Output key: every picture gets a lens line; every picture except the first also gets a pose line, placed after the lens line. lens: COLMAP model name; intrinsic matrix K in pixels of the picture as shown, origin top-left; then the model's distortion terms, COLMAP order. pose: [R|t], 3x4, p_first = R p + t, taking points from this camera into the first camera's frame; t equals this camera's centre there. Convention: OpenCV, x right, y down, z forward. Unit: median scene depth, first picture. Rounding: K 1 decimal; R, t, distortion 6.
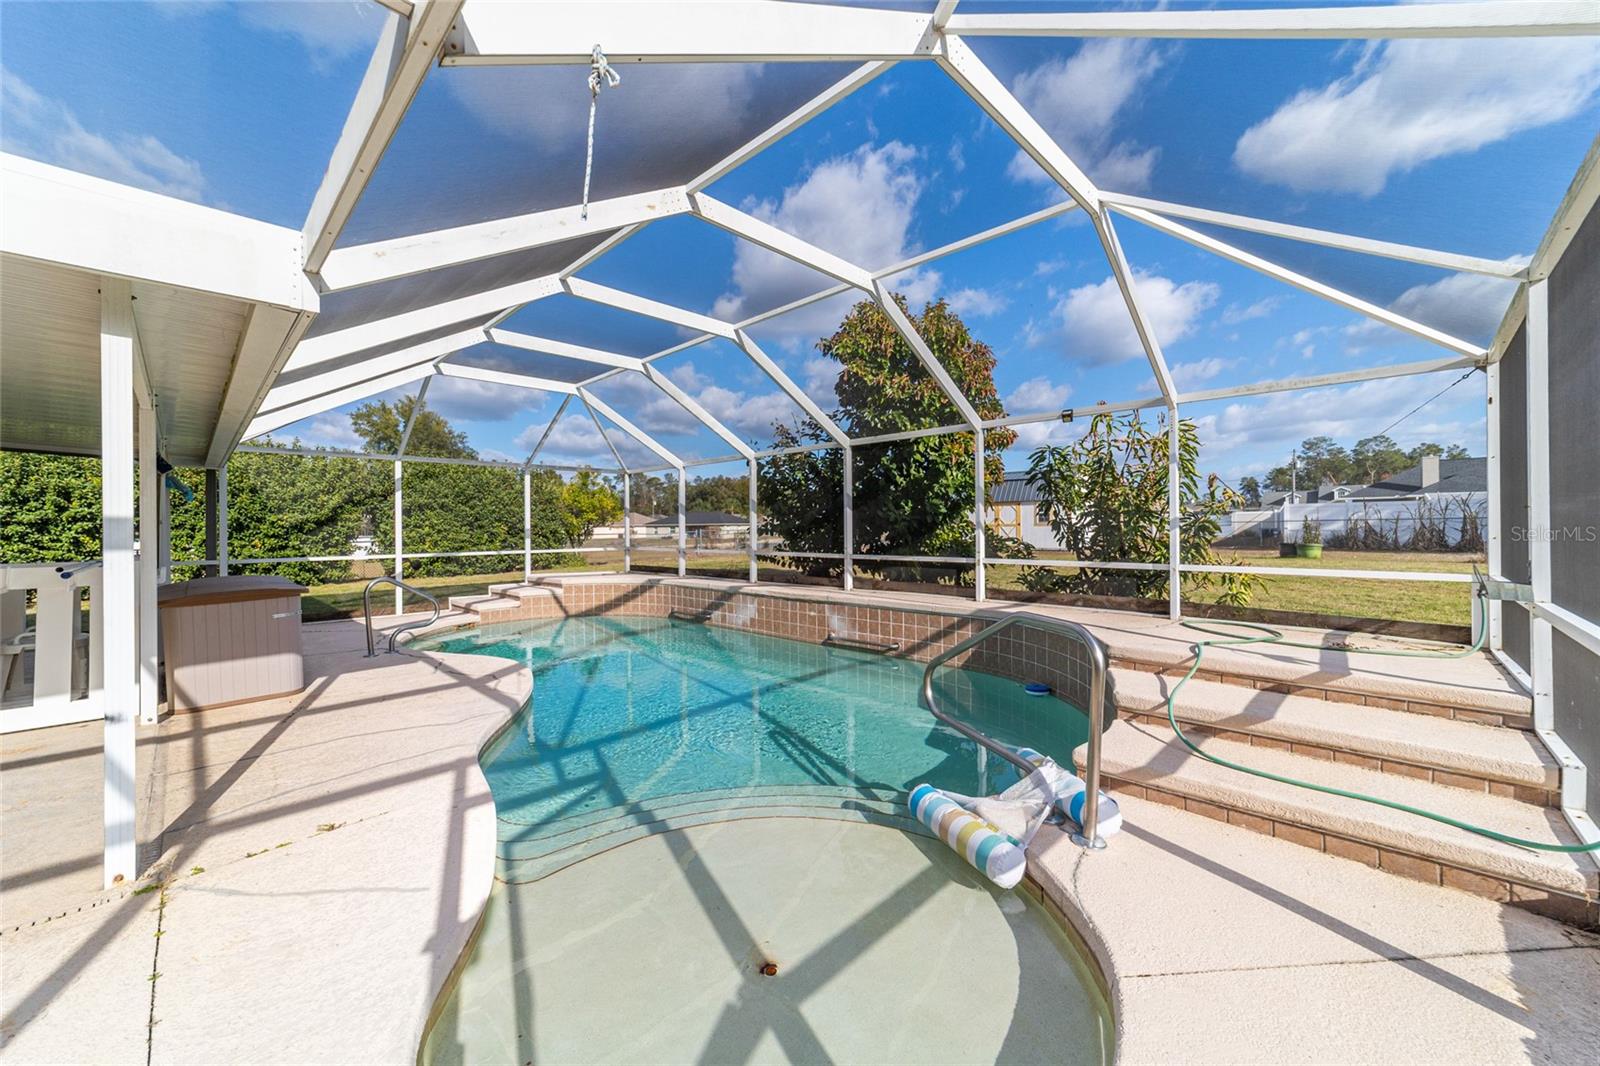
lens RADIAL K [[612.5, 0, 798.2], [0, 612.5, 529.2], [0, 0, 1]] dist [-0.017578, 0.008703]
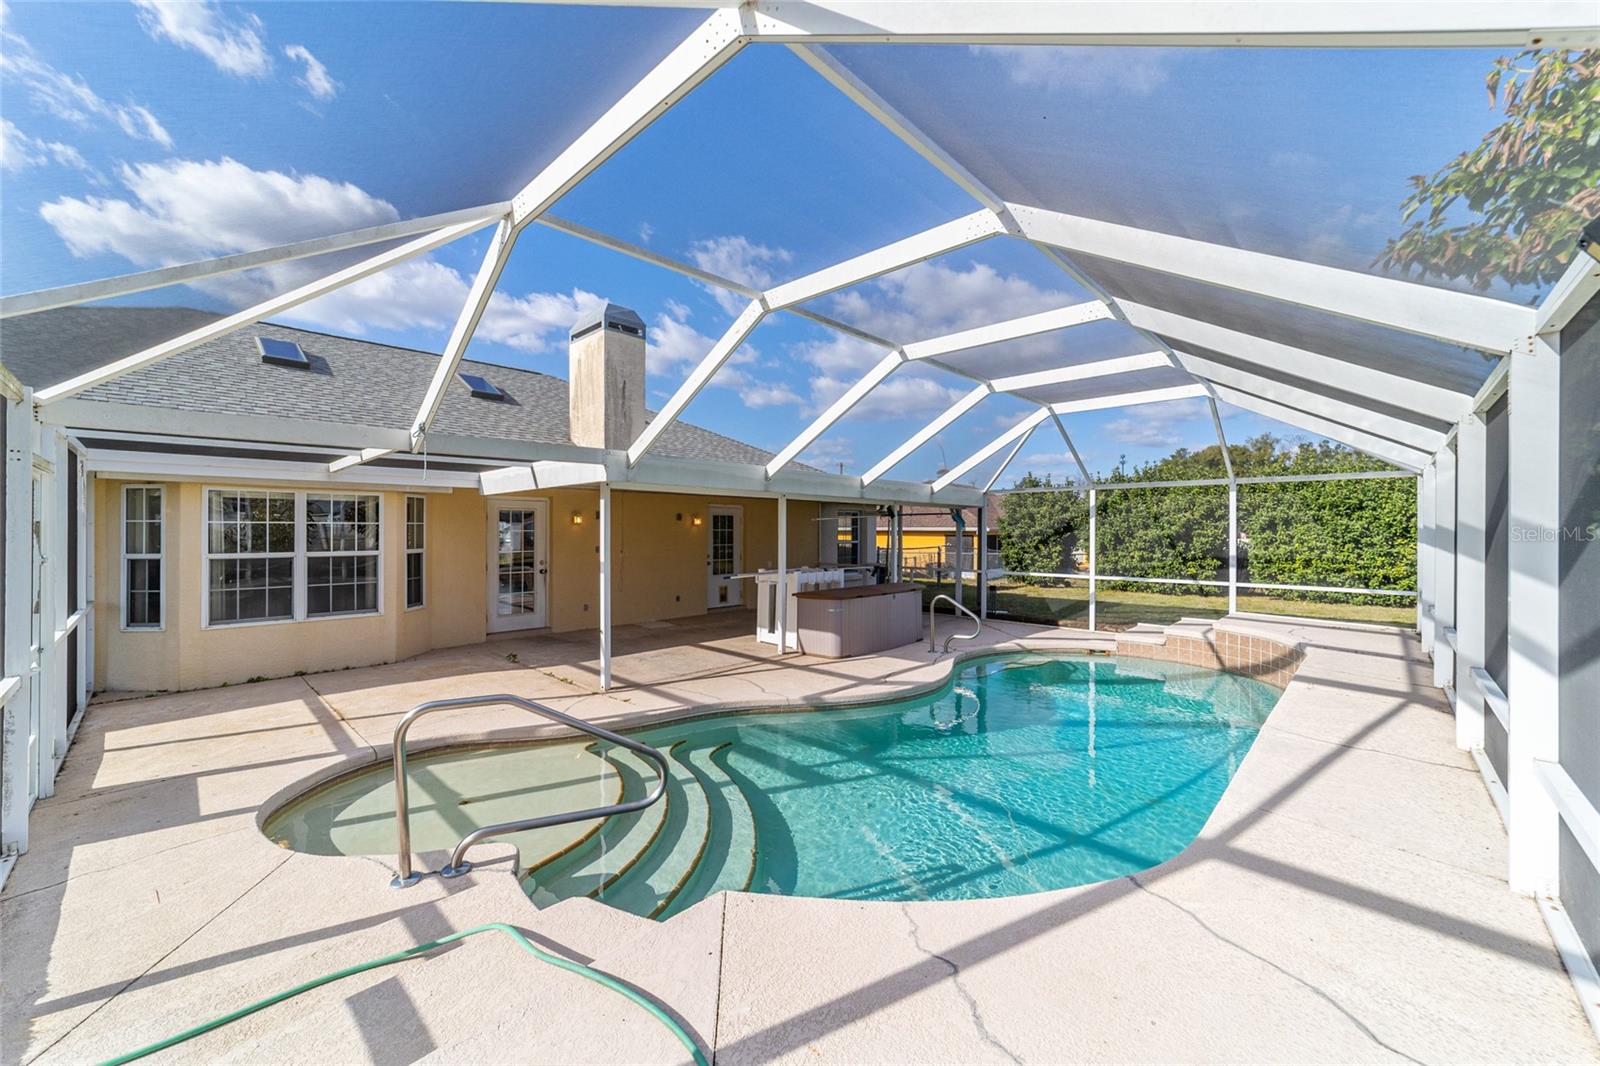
lens RADIAL K [[618.2, 0, 799.0], [0, 618.2, 529.0], [0, 0, 1]] dist [-0.016455, 0.009278]
pose [[0.020039, 0.008948, -0.999759, 0.439407], [-0.003623, 0.999954, 0.008877, -0.049925], [0.999793, 0.003445, 0.020071, 0.450750]]
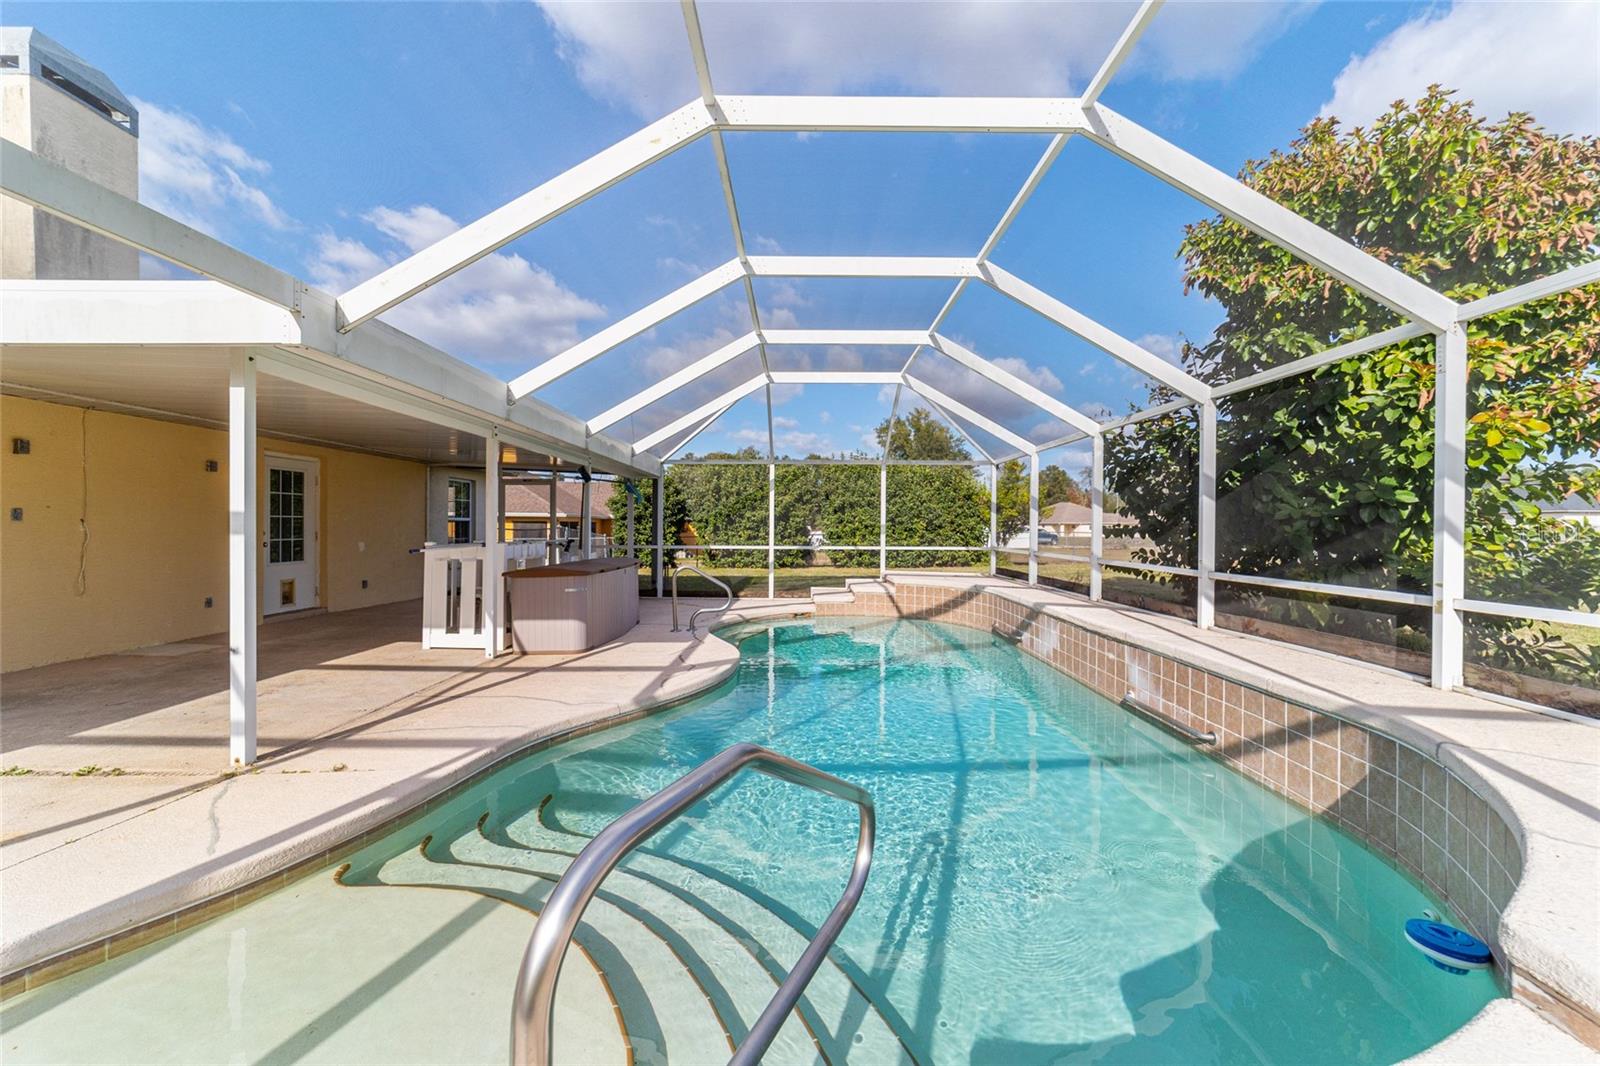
lens RADIAL K [[612.5, 0, 798.2], [0, 612.5, 529.2], [0, 0, 1]] dist [-0.017578, 0.008703]
pose [[0.699601, 0.016790, -0.714337, 0.204450], [-0.013169, 0.999857, 0.010603, -0.003036], [0.714413, 0.001989, 0.699722, 0.226538]]
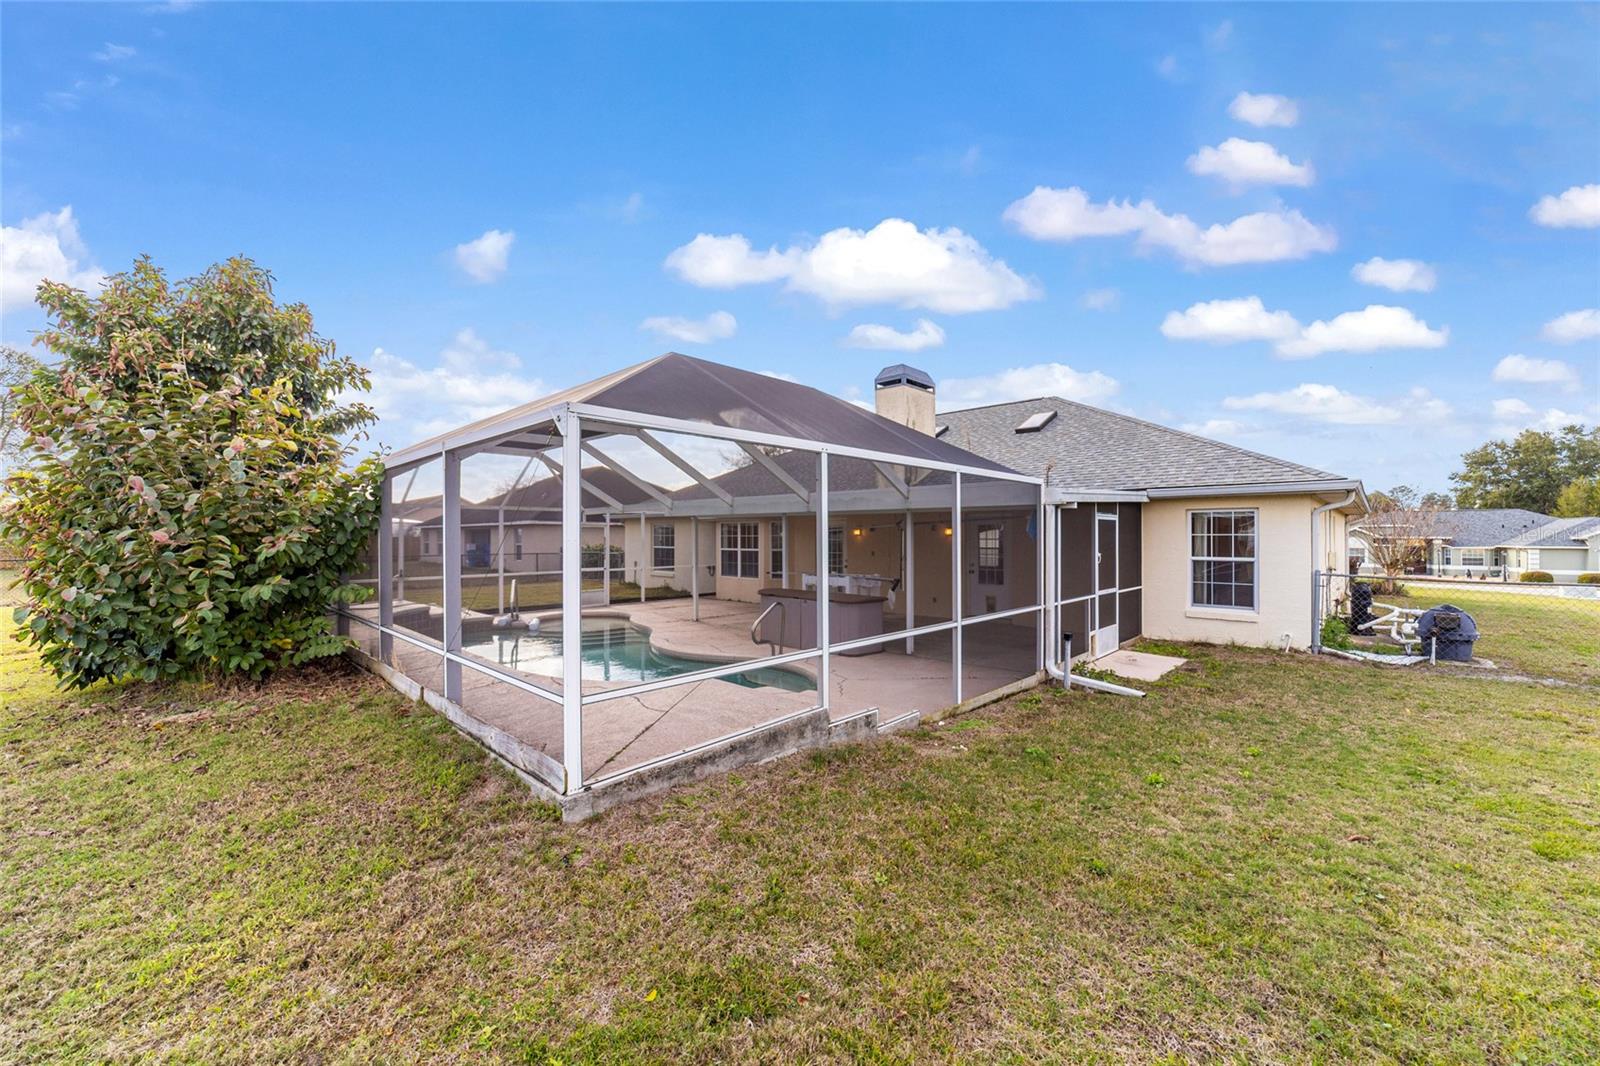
lens RADIAL K [[655.6, 0, 800.0], [0, 655.6, 533.0], [0, 0, 1]] dist [-0.018360, 0.011218]
pose [[-0.999828, 0.016848, -0.007752, -0.500588], [0.016821, 0.999852, 0.003538, -0.059493], [0.007810, 0.003407, -0.999964, 1.722524]]
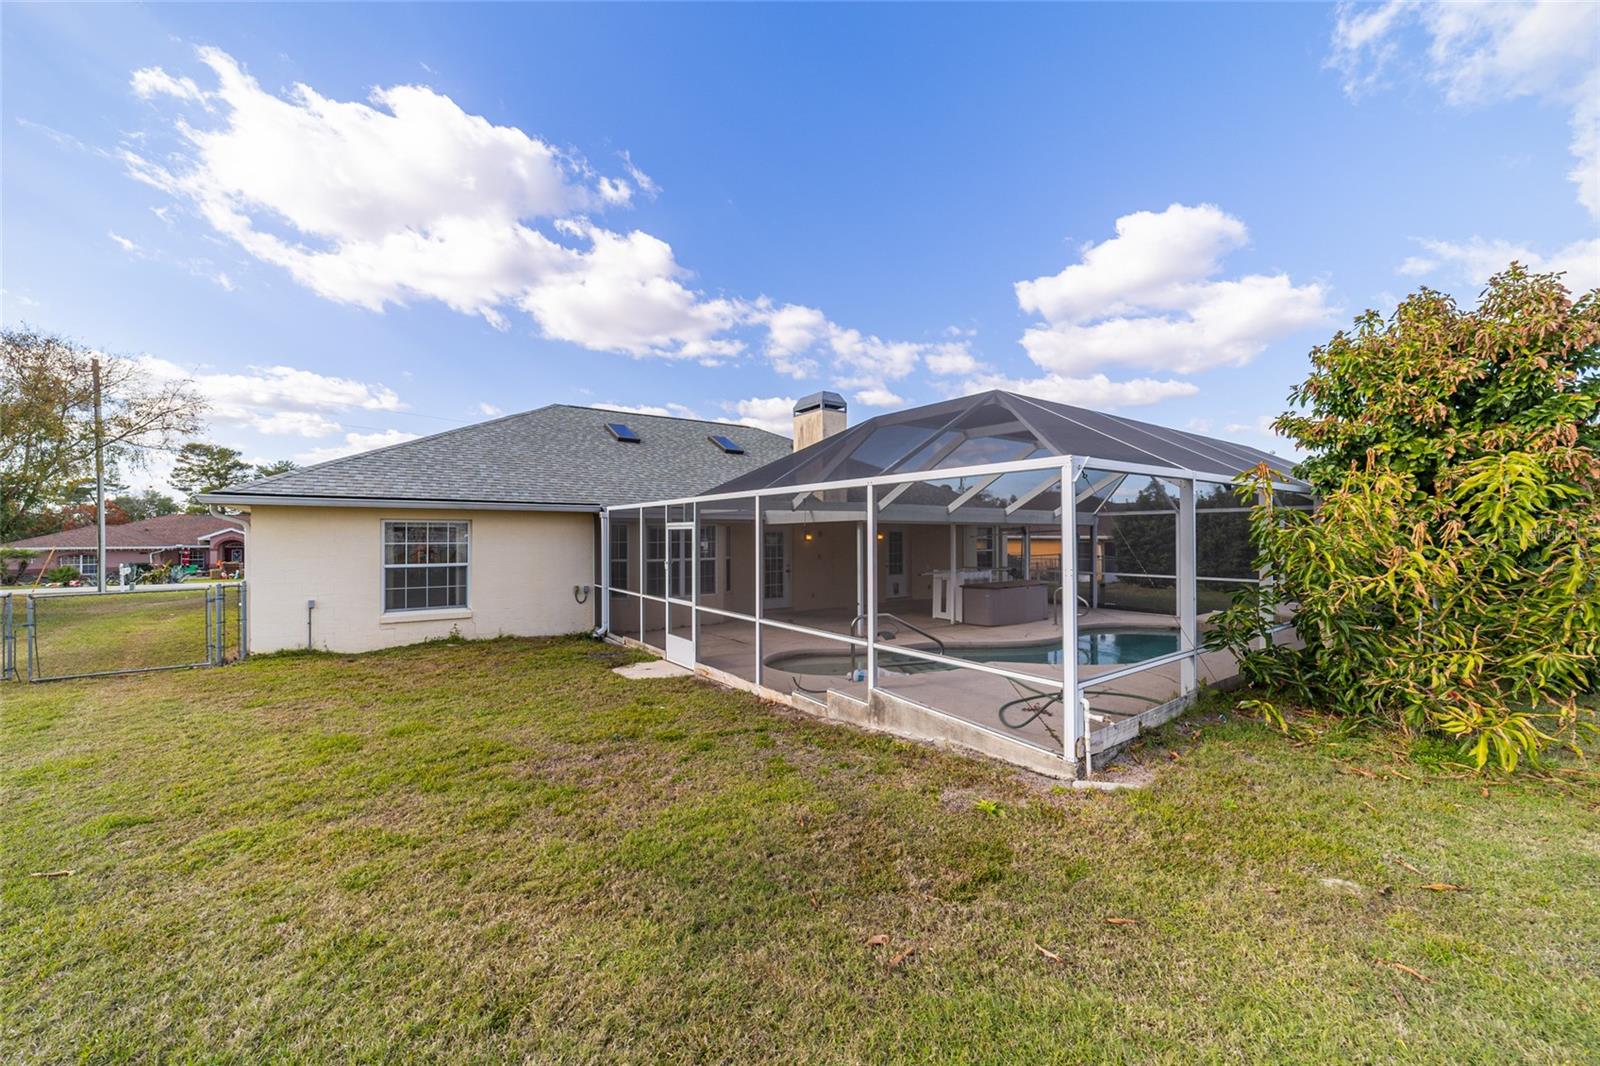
lens RADIAL K [[612.5, 0, 798.2], [0, 612.5, 529.2], [0, 0, 1]] dist [-0.017578, 0.008703]
pose [[-0.159729, 0.000147, -0.987161, 0.970485], [0.003091, 0.999995, -0.000351, -0.075911], [0.987156, -0.003108, -0.159729, 0.317113]]
